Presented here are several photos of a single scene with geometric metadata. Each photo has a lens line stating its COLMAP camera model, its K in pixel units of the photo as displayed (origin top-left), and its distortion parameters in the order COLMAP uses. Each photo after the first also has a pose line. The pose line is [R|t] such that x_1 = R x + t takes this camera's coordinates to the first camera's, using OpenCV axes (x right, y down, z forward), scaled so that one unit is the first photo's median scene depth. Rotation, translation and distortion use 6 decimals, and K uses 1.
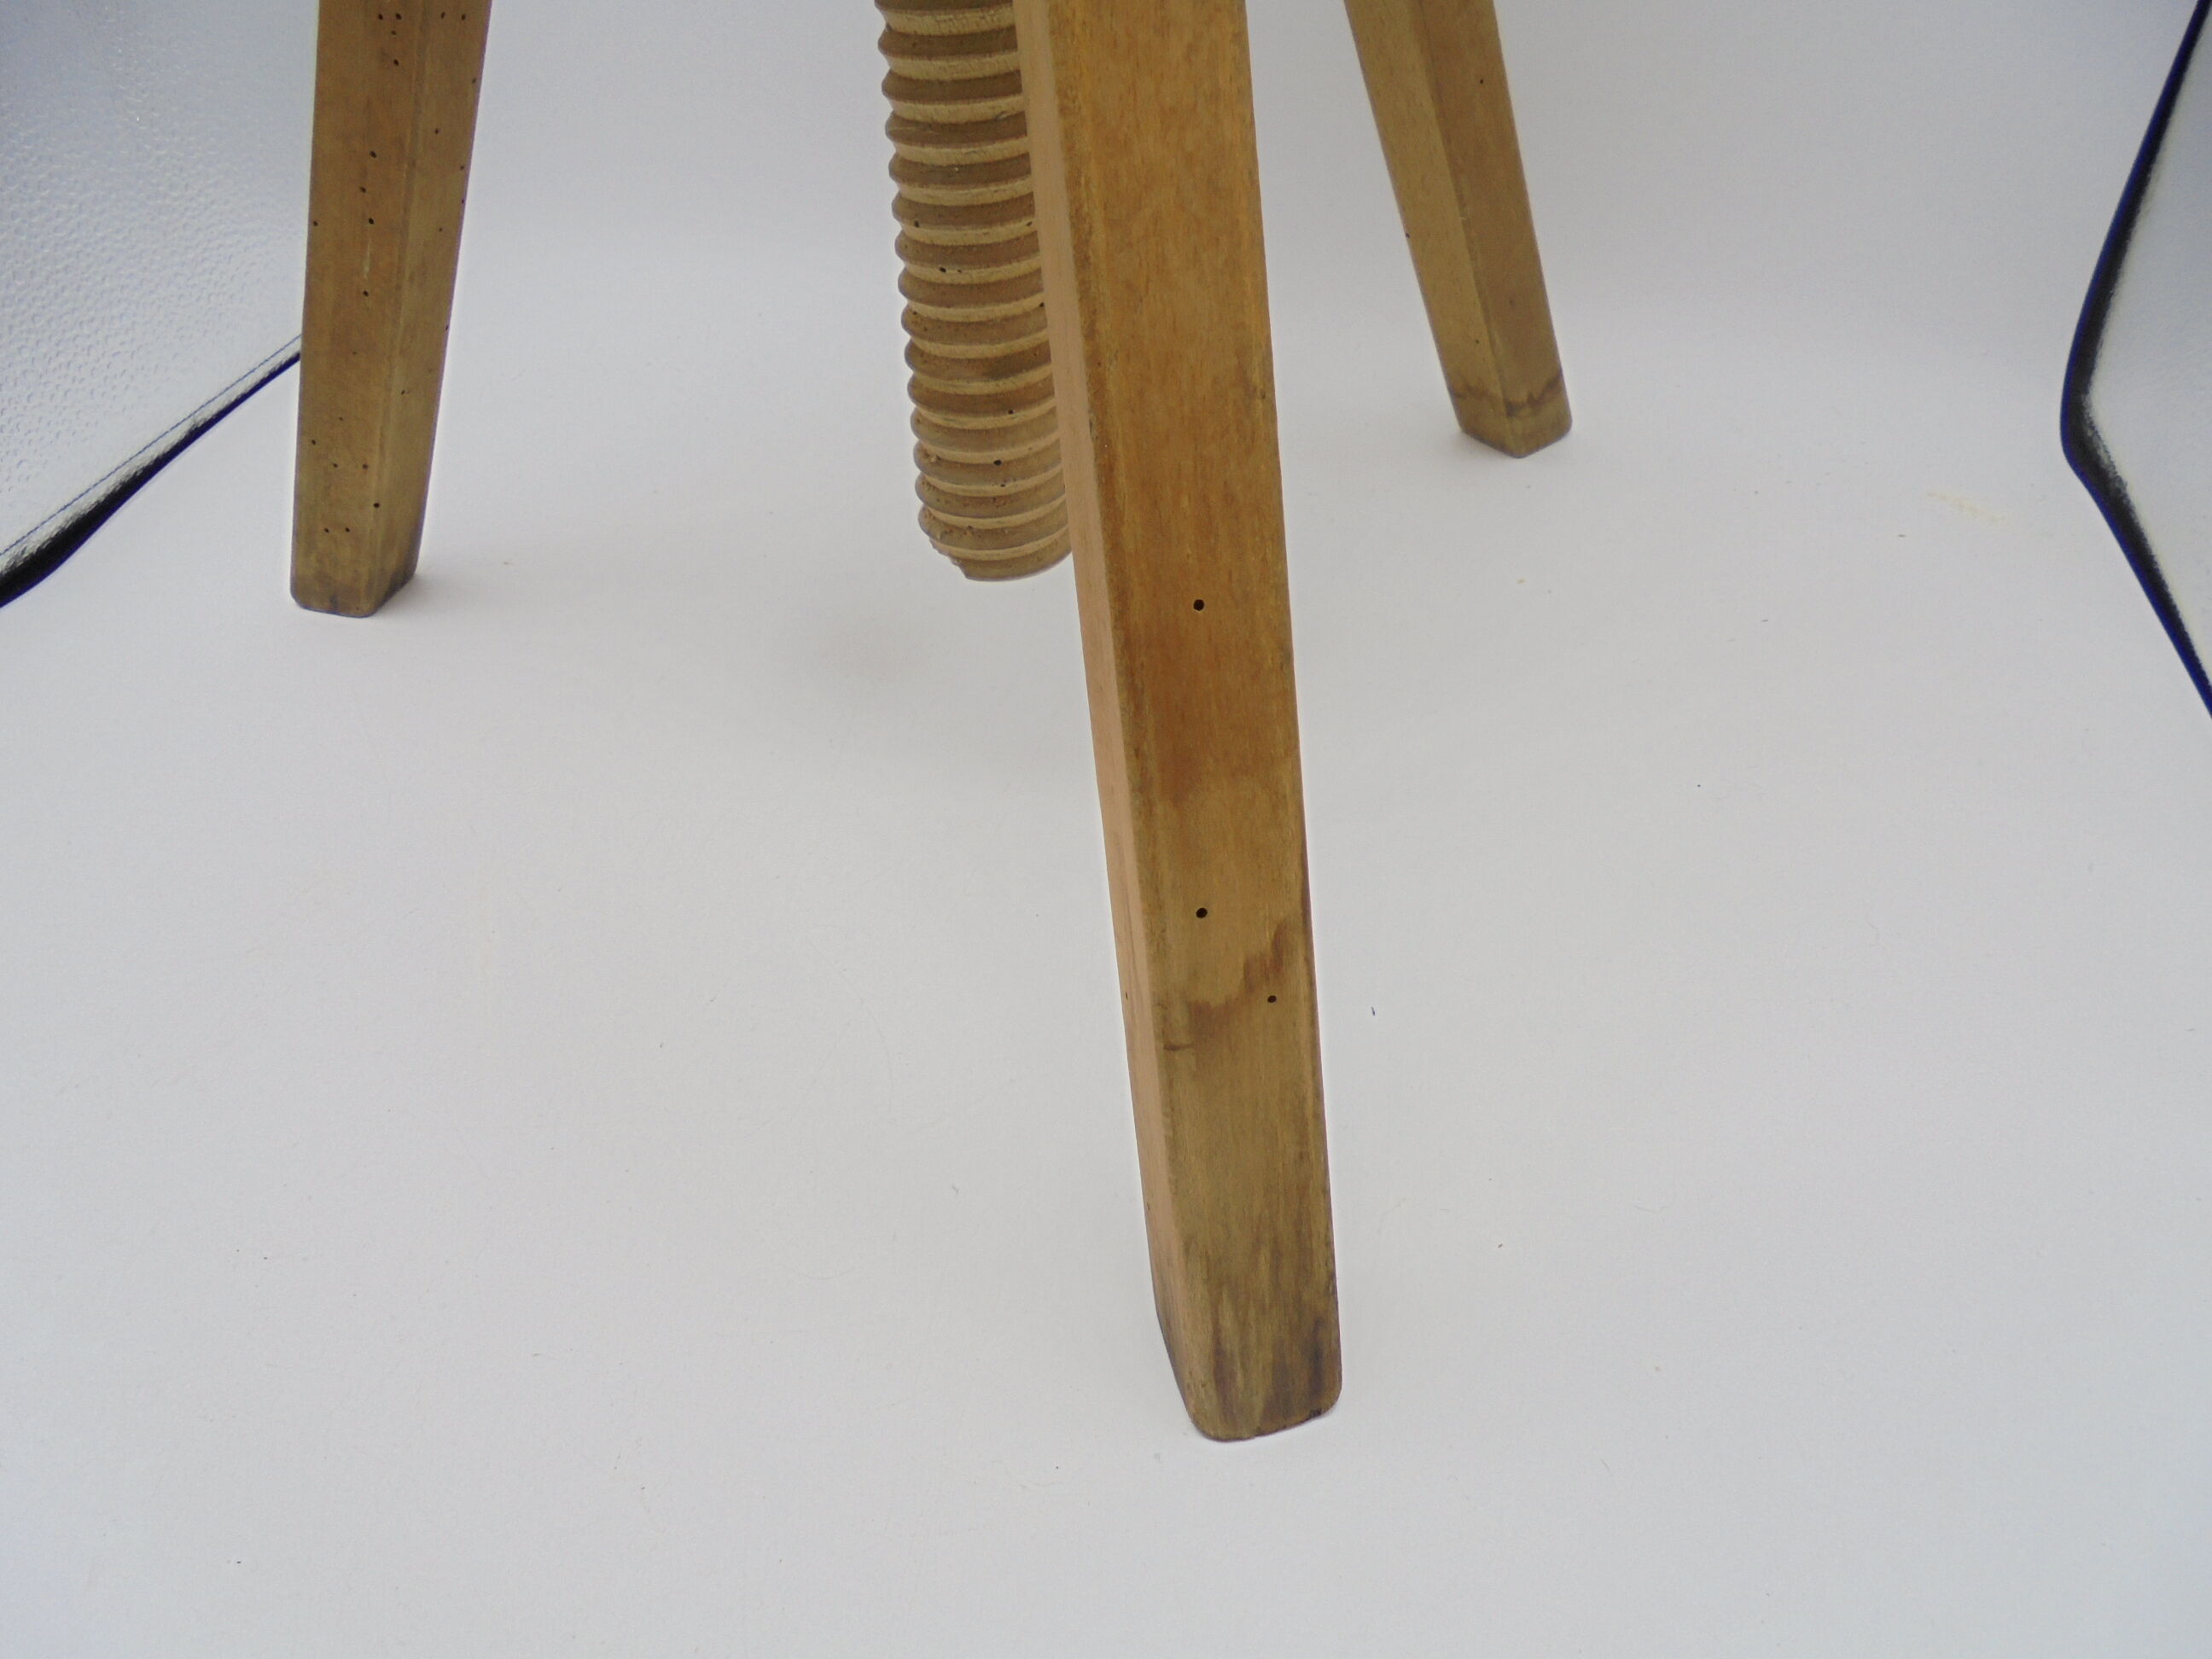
lens RADIAL K [[1670.4, 0, 1106.0], [0, 1670.4, 829.5], [0, 0, 1]] dist [-0.075446, 0.006894]
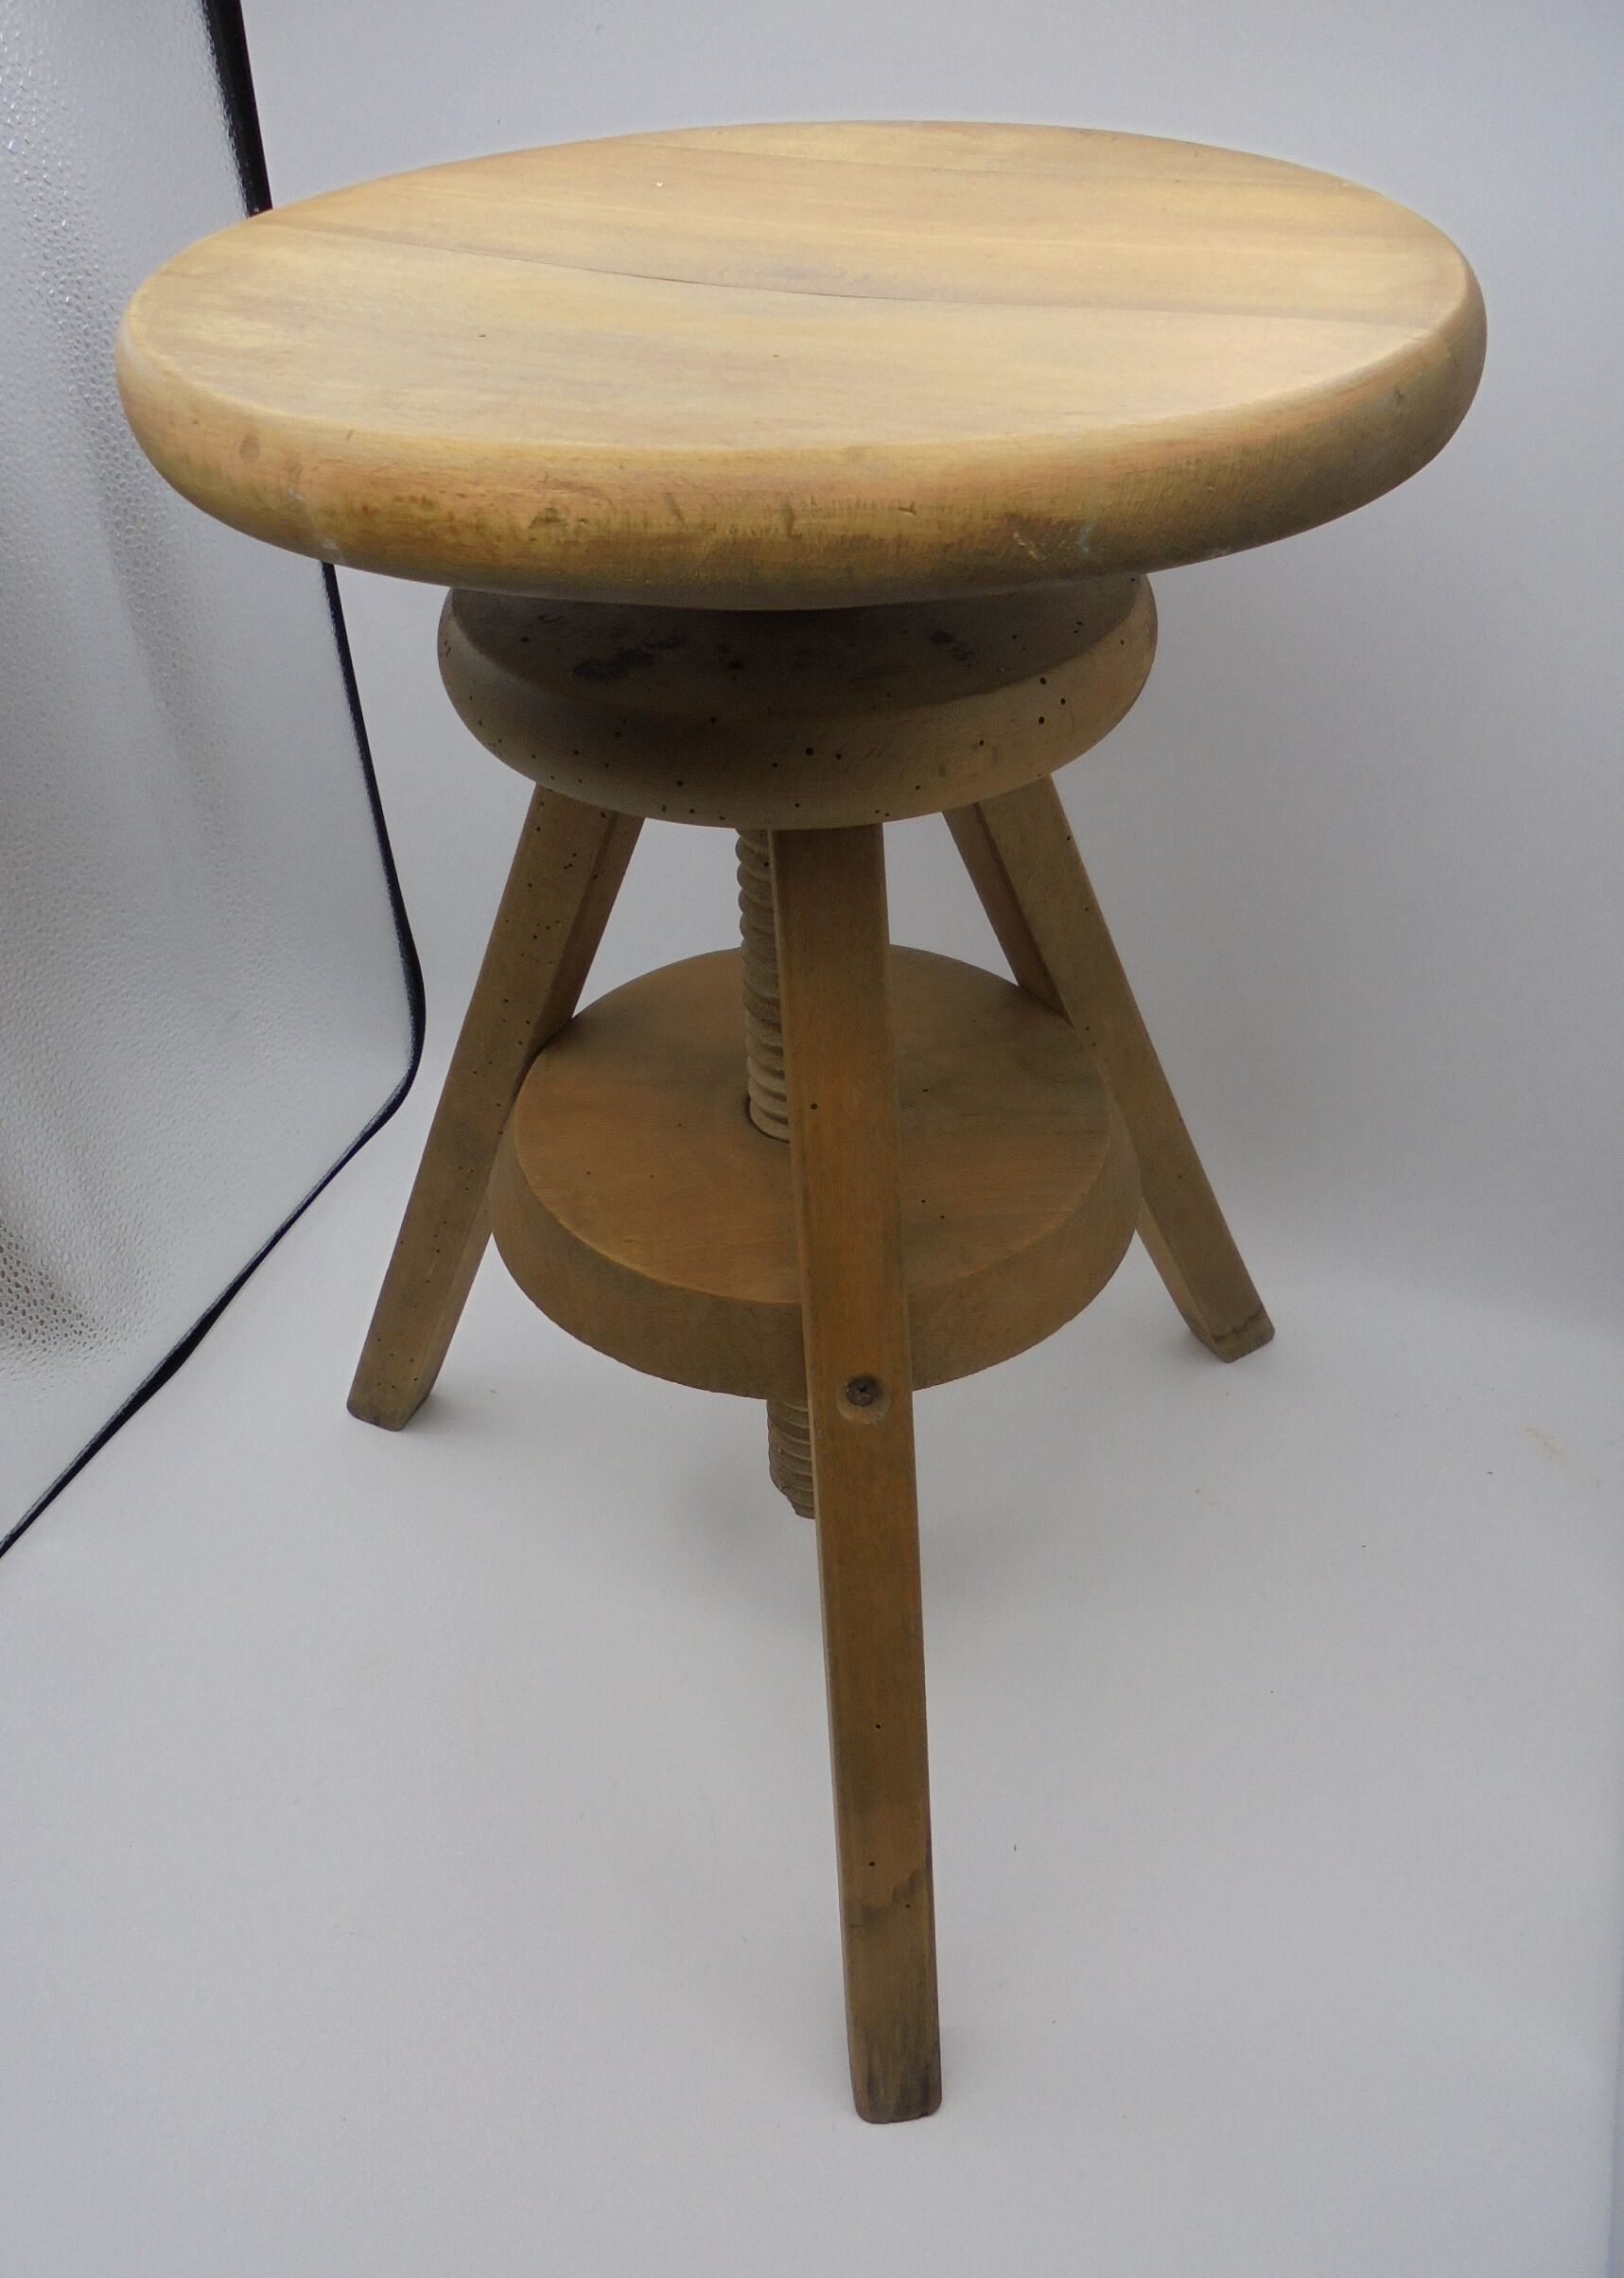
lens RADIAL K [[1876.9, 0, 860.5], [0, 1876.9, 1123.9], [0, 0, 1]] dist [-0.134072, 0.140491]
pose [[0.991439, 0.087031, -0.097335, 0.158909], [-0.089739, 0.995681, -0.023785, -0.672954], [0.094845, 0.032316, 0.994967, -1.029248]]
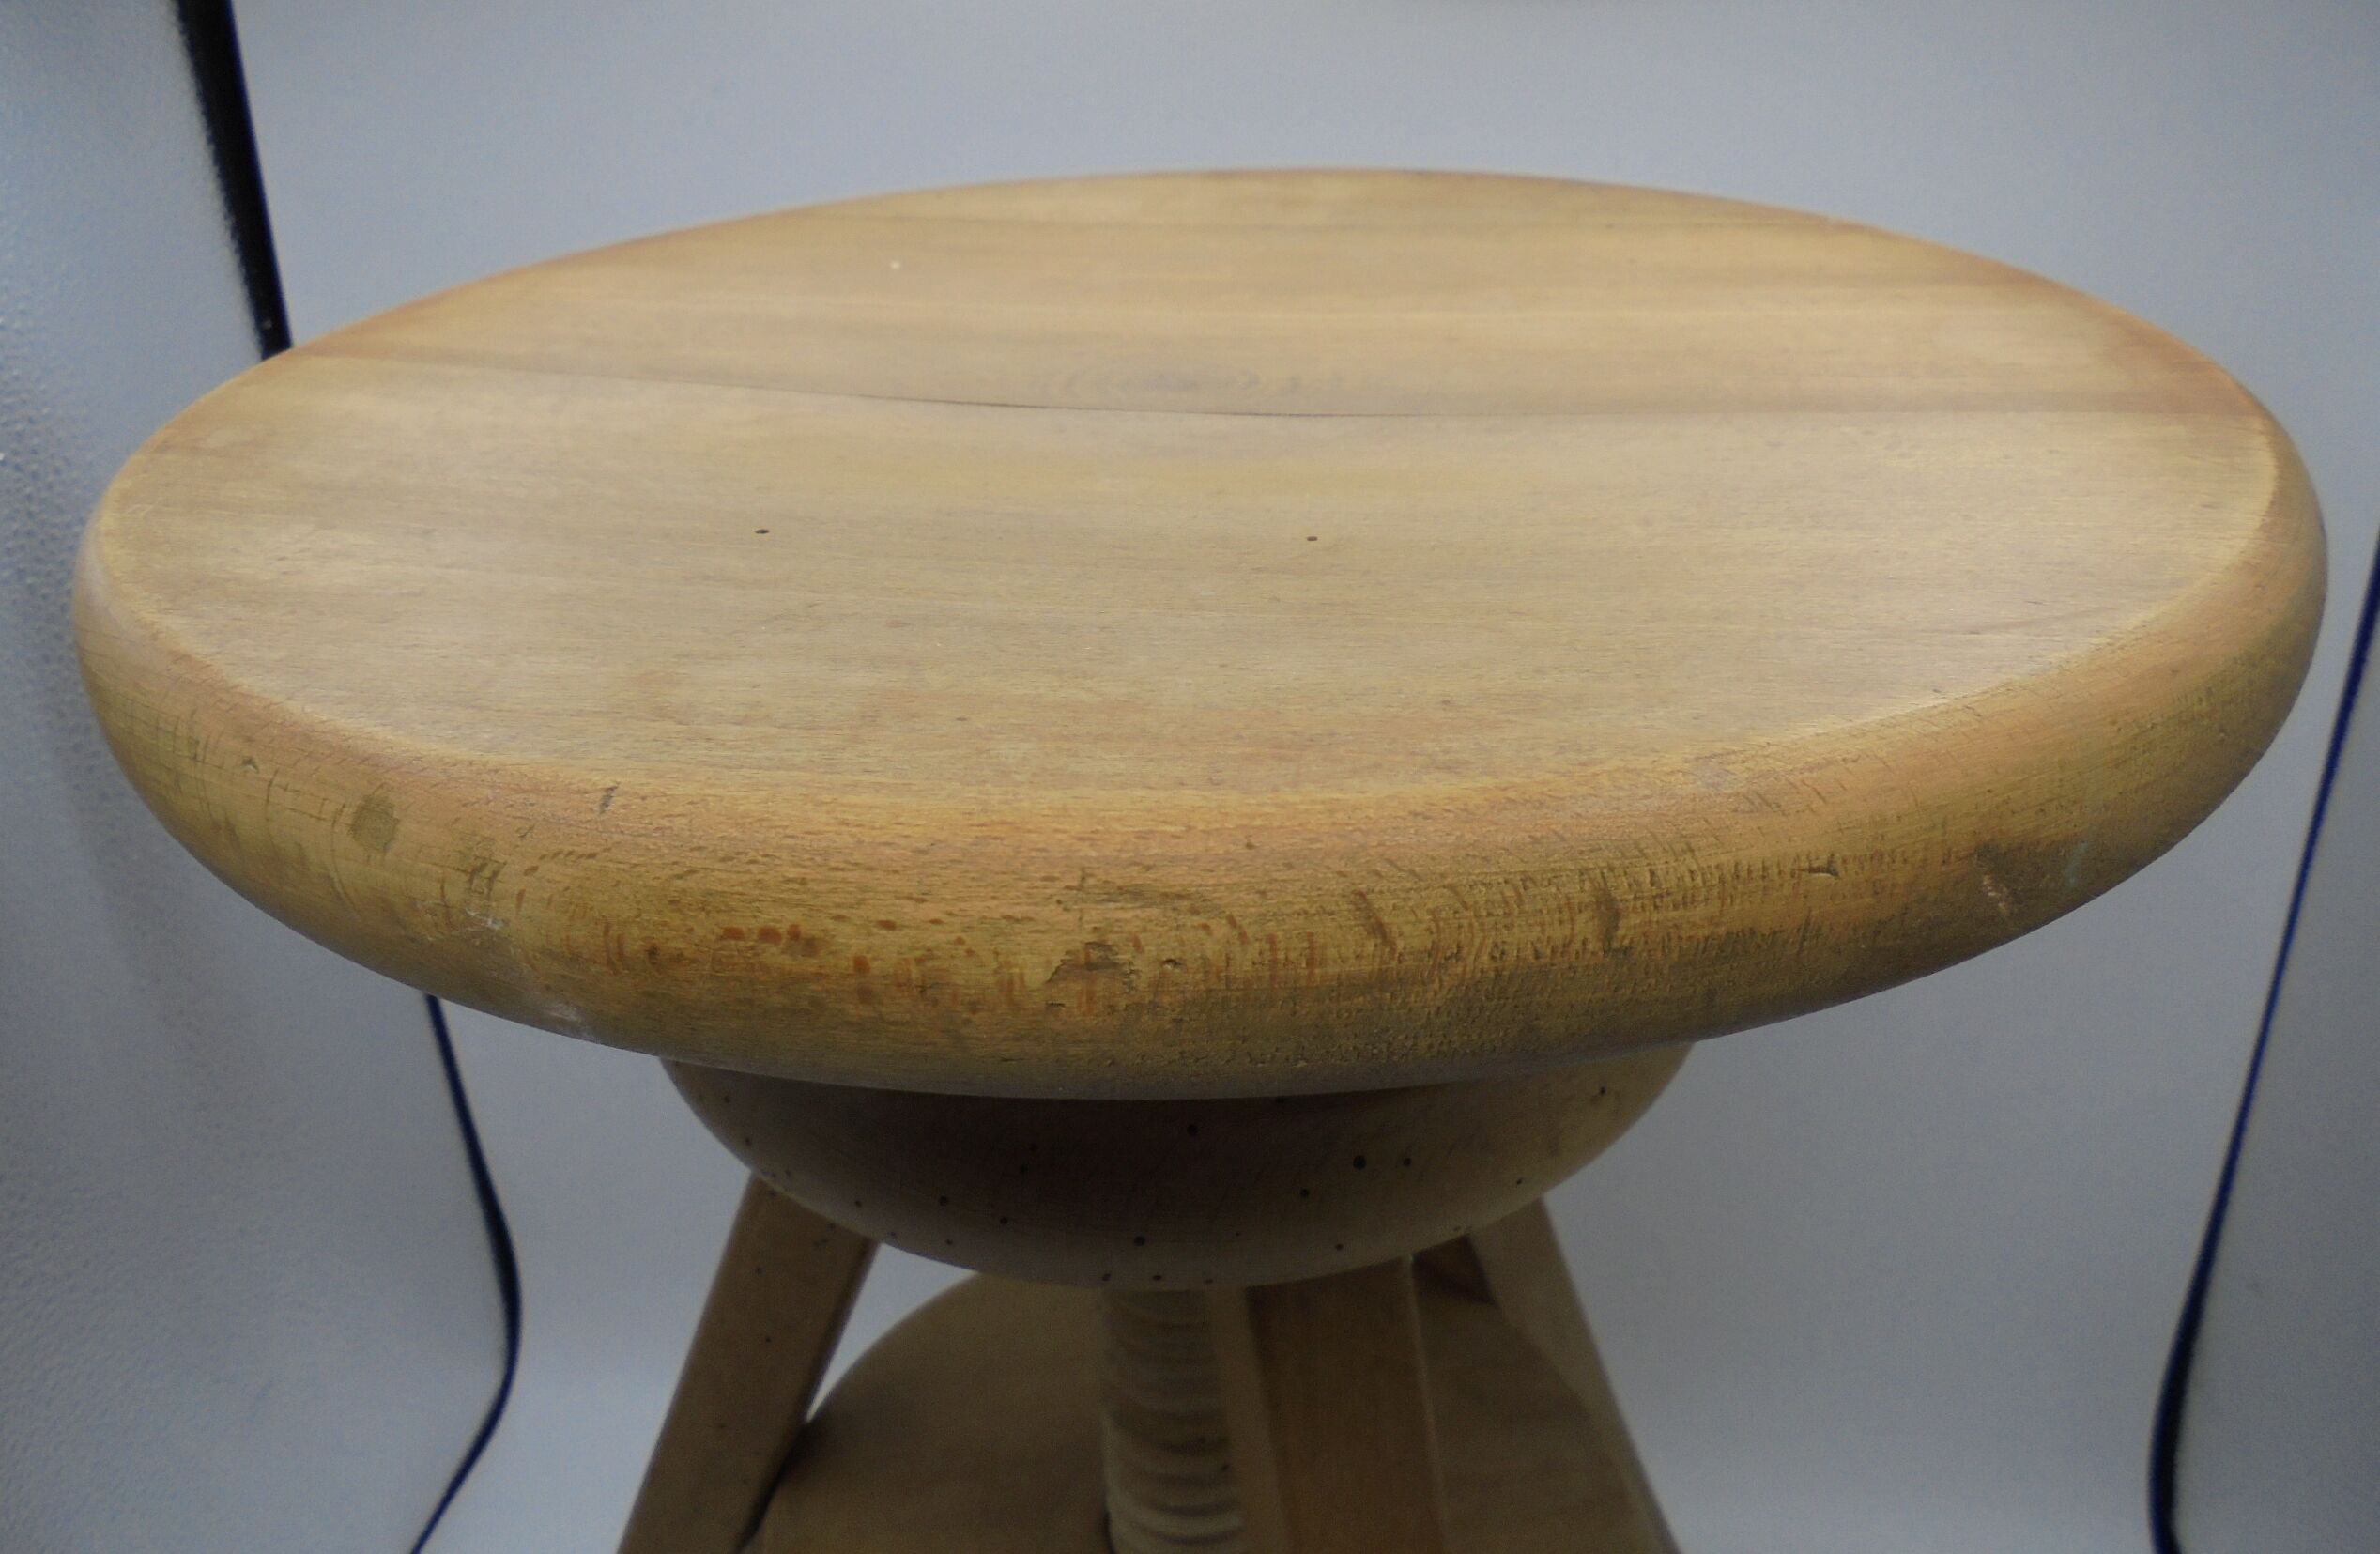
lens RADIAL K [[1852.5, 0, 1189.5], [0, 1852.5, 681.2], [0, 0, 1]] dist [-0.095087, 0.059126]
pose [[0.997417, -0.030842, 0.064866, -0.178054], [0.046979, 0.963281, -0.264353, -0.990541], [-0.054331, 0.266717, 0.962242, -0.456367]]
